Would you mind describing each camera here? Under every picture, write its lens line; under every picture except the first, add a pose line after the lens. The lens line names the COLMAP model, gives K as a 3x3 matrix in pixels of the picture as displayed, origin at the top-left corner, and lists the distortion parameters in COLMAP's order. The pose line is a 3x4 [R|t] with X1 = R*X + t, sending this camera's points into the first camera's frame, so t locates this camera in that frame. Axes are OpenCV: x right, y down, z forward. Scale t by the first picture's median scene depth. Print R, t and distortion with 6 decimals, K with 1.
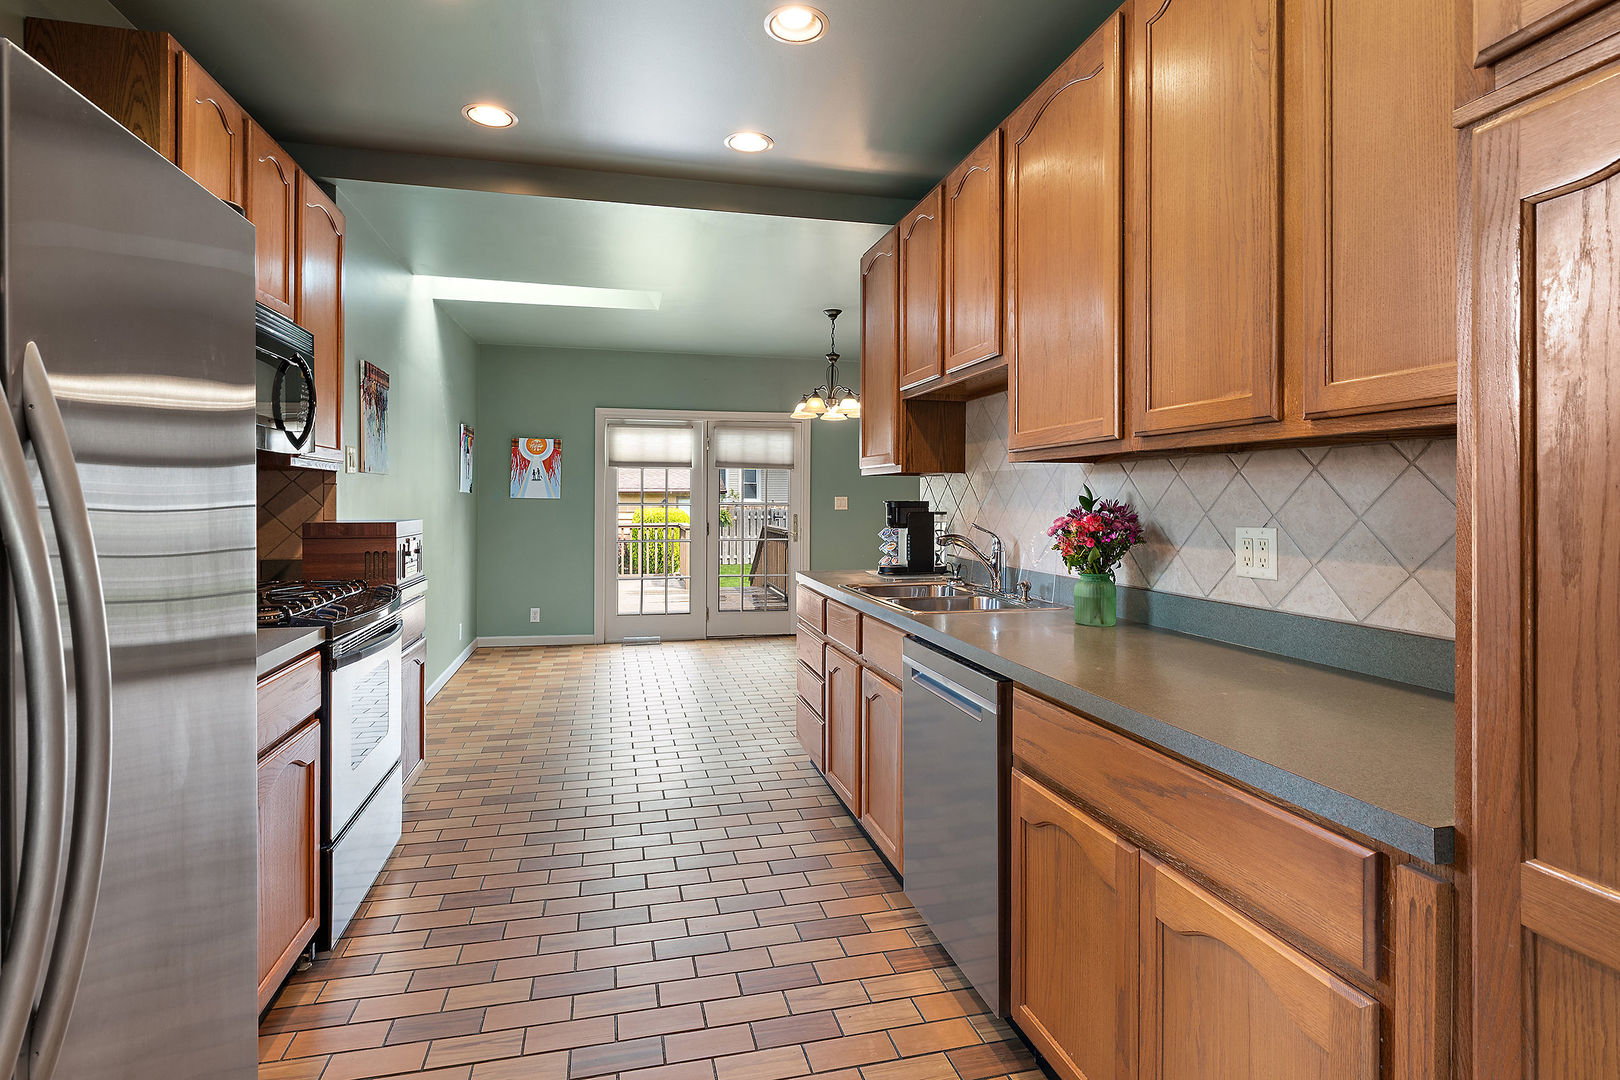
lens RADIAL K [[794.8, 0, 814.9], [0, 794.8, 500.4], [0, 0, 1]] dist [0.032103, 0.000651]
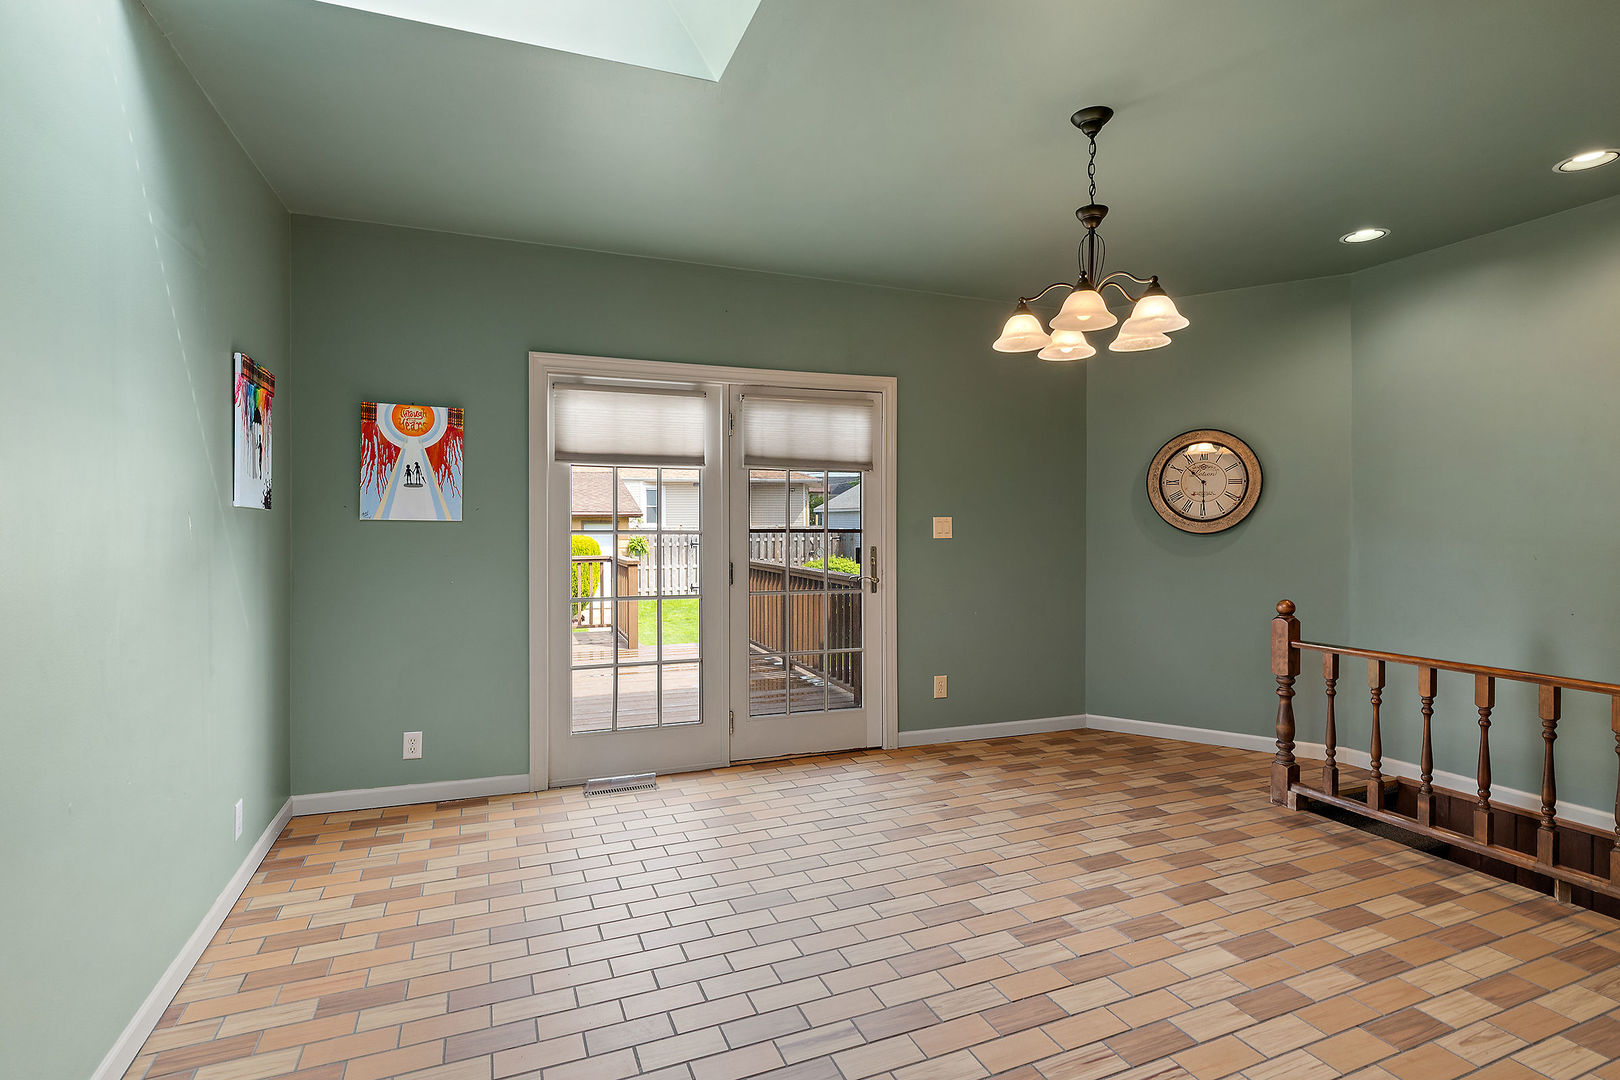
lens RADIAL K [[794.8, 0, 806.5], [0, 794.8, 536.3], [0, 0, 1]] dist [0.032103, 0.000651]
pose [[0.990301, -0.005078, 0.138845, -0.167685], [0.003064, 0.999887, 0.014720, 0.000433], [-0.138904, -0.014152, 0.990205, 0.446174]]
